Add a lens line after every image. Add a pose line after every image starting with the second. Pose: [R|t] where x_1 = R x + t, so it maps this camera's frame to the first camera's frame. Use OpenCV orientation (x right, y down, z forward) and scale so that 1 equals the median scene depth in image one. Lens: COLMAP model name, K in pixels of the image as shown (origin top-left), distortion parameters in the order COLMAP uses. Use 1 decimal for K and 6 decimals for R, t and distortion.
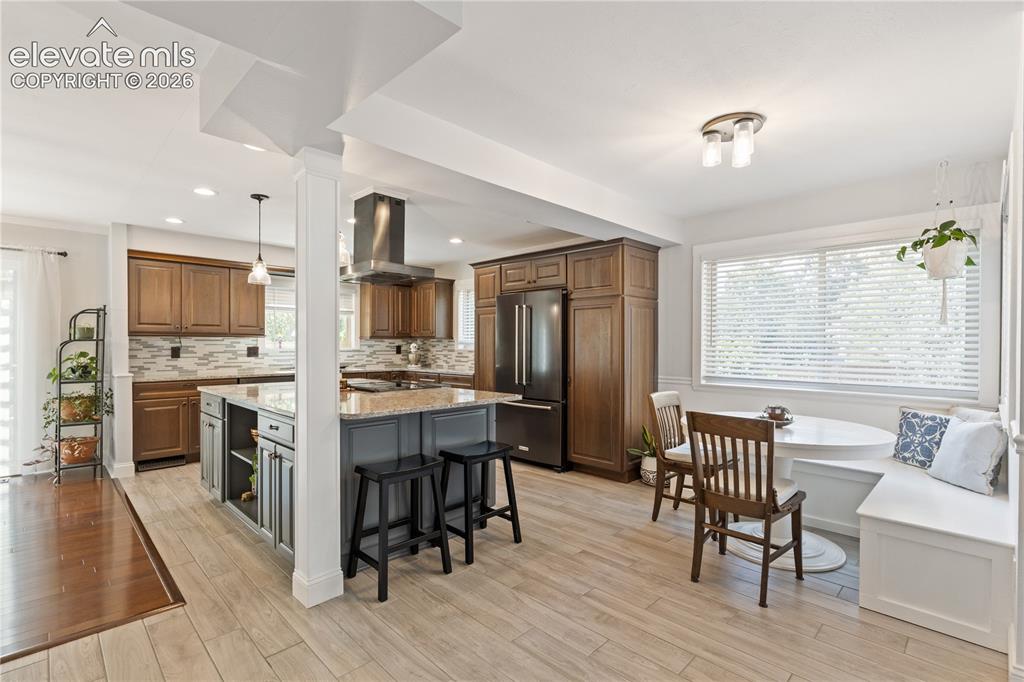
lens RADIAL K [[472.9, 0, 510.4], [0, 472.9, 345.6], [0, 0, 1]] dist [-0.013302, 0.001427]
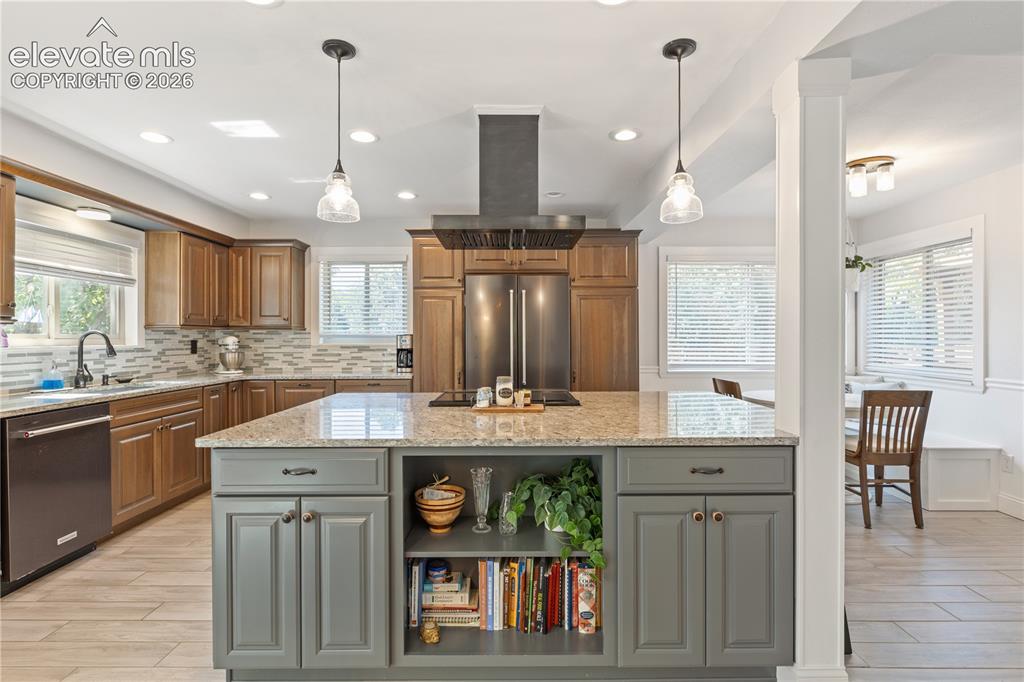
lens RADIAL K [[498.5, 0, 509.5], [0, 498.5, 338.6], [0, 0, 1]] dist [-0.008489, 0.002561]
pose [[0.709526, -0.006396, 0.704650, -0.556051], [0.006679, 0.999975, 0.002351, -0.001070], [-0.704647, 0.003038, 0.709551, 0.347787]]
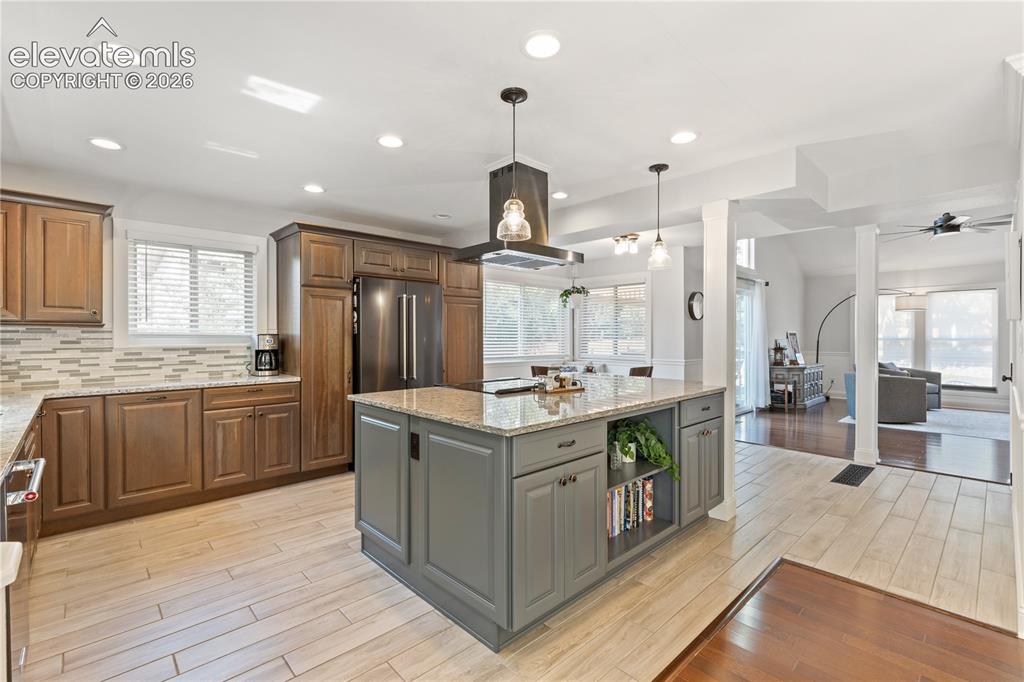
lens RADIAL K [[459.4, 0, 514.8], [0, 459.4, 336.6], [0, 0, 1]] dist [0.000513, -0.000253]
pose [[0.026361, -0.002264, 0.999650, -0.800606], [0.004621, 0.999987, 0.002143, -0.003376], [-0.999642, 0.004562, 0.026371, 0.699508]]
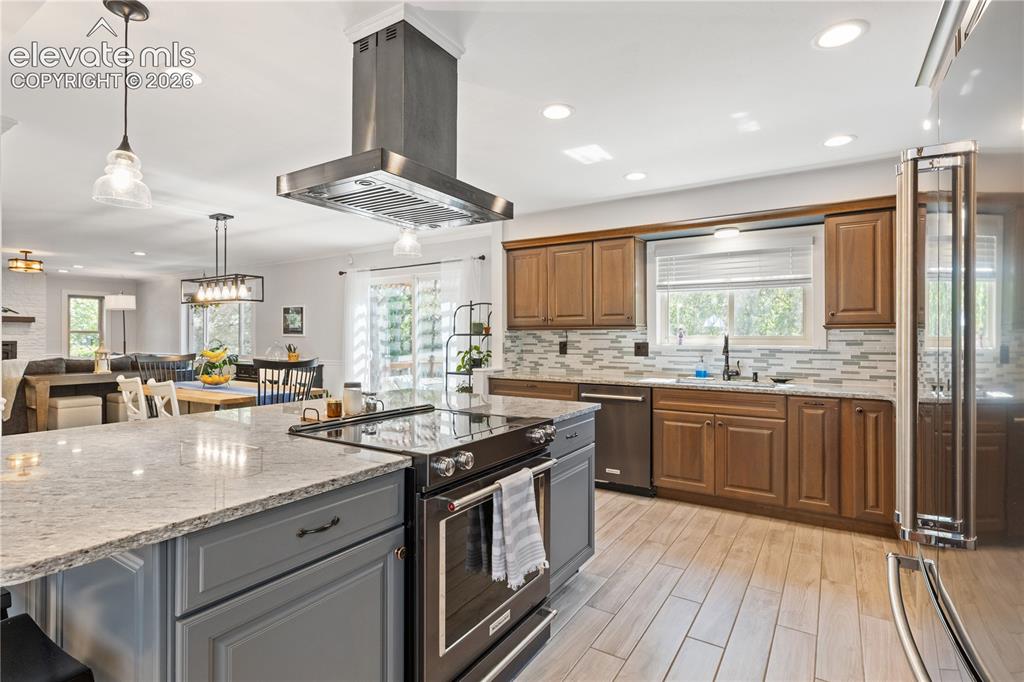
lens RADIAL K [[498.5, 0, 515.5], [0, 498.5, 334.0], [0, 0, 1]] dist [-0.008489, 0.002561]
pose [[0.215537, -0.007027, -0.976470, 0.187494], [-0.003946, 0.999960, -0.008067, -0.003760], [0.976488, 0.005592, 0.215500, 0.709079]]
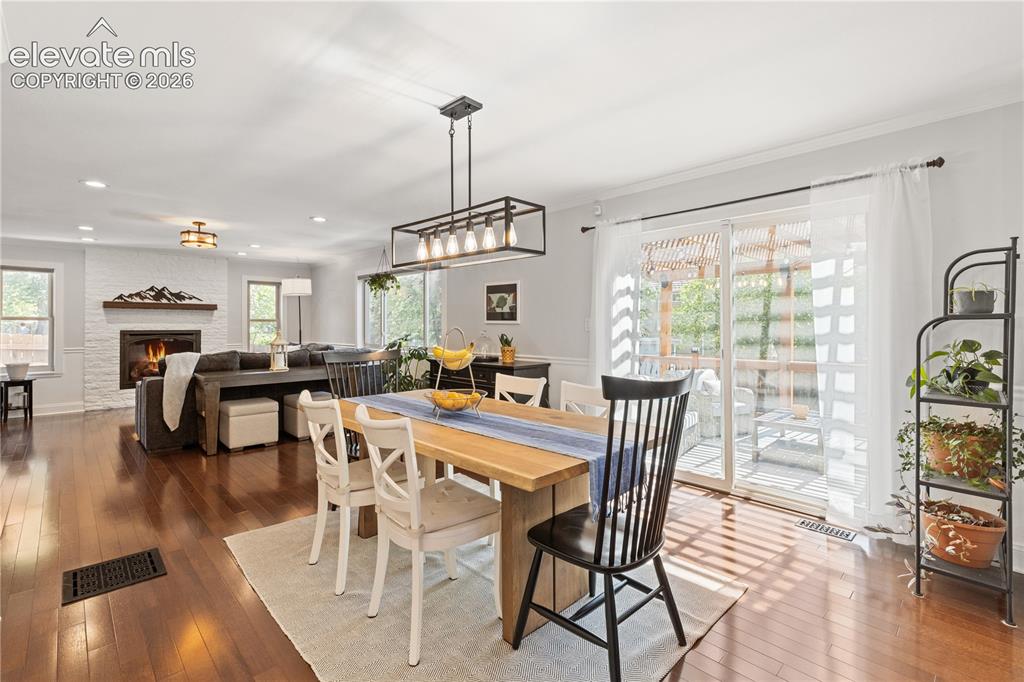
lens RADIAL K [[459.4, 0, 513.2], [0, 459.4, 323.6], [0, 0, 1]] dist [0.000513, -0.000253]
pose [[-0.008008, -0.006364, -0.999948, -0.351807], [-0.002075, 0.999978, -0.006347, -0.000095], [0.999966, 0.002024, -0.008021, 0.433246]]
